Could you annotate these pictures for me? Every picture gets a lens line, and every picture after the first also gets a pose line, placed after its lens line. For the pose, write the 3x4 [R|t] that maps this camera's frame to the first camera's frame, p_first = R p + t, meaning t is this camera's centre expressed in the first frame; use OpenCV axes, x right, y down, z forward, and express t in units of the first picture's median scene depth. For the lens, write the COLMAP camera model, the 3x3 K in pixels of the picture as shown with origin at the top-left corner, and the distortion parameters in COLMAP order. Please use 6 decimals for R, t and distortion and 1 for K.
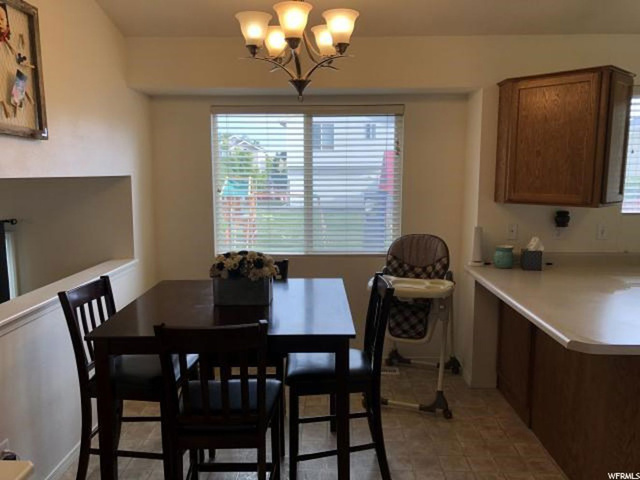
lens RADIAL K [[519.2, 0, 320.1], [0, 519.2, 243.6], [0, 0, 1]] dist [0.038234, -0.049159]
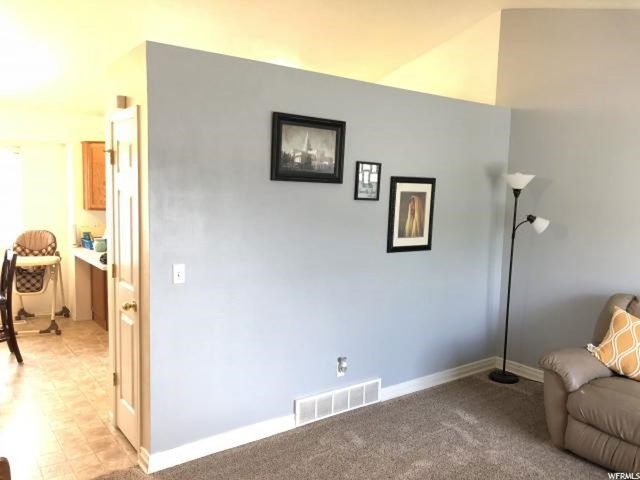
lens RADIAL K [[519.2, 0, 335.2], [0, 519.2, 238.5], [0, 0, 1]] dist [0.038234, -0.049159]
pose [[0.776003, -0.037645, 0.629605, -0.116149], [0.059811, 0.998111, -0.014041, 0.092486], [-0.627887, 0.048553, 0.776789, -0.889190]]
